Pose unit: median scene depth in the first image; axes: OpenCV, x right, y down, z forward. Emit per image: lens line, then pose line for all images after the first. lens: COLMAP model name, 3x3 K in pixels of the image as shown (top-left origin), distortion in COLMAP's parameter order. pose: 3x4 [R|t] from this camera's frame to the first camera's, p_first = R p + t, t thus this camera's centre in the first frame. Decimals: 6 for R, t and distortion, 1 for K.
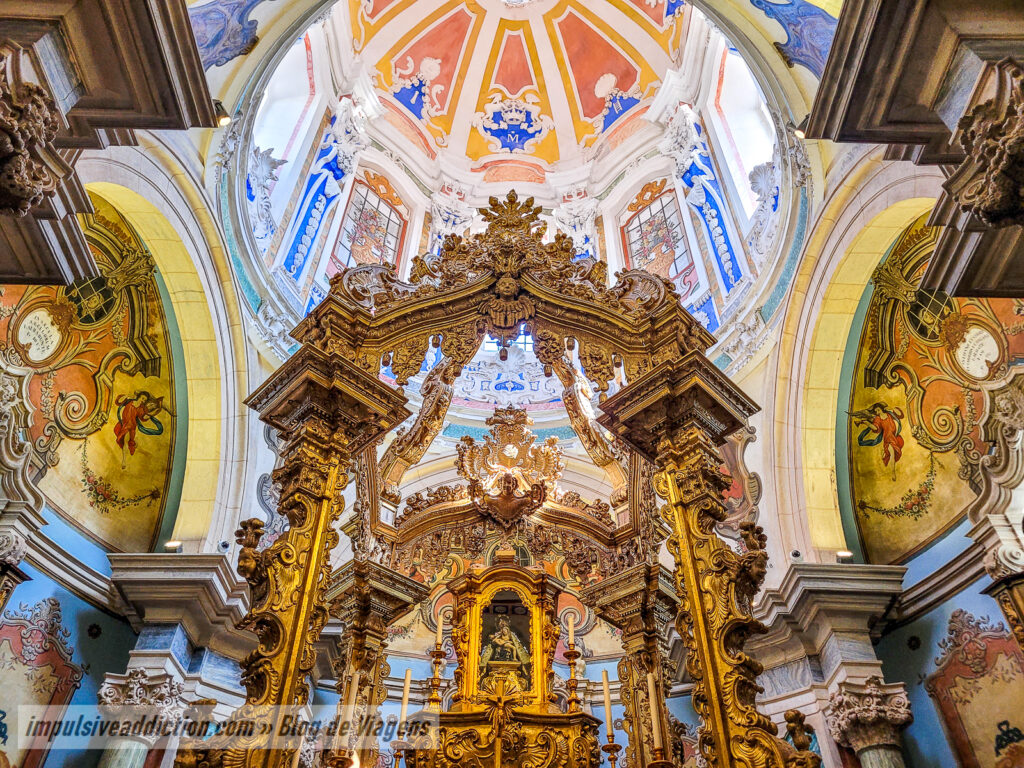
lens RADIAL K [[774.3, 0, 522.5], [0, 774.3, 388.7], [0, 0, 1]] dist [0.040947, -0.000789]
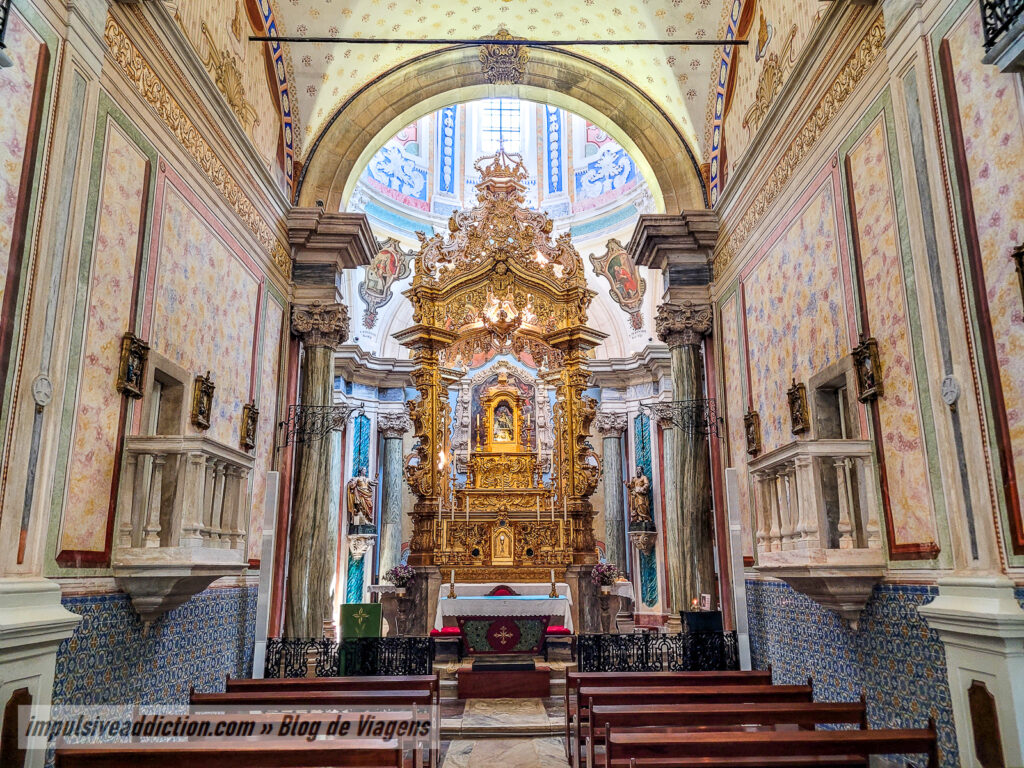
lens RADIAL K [[774.3, 0, 522.5], [0, 774.3, 388.7], [0, 0, 1]] dist [0.040947, -0.000789]
pose [[0.999900, -0.010026, 0.009984, 0.013150], [0.003251, 0.849514, 0.527557, -0.887669], [-0.013771, -0.527471, 0.849461, -0.887431]]
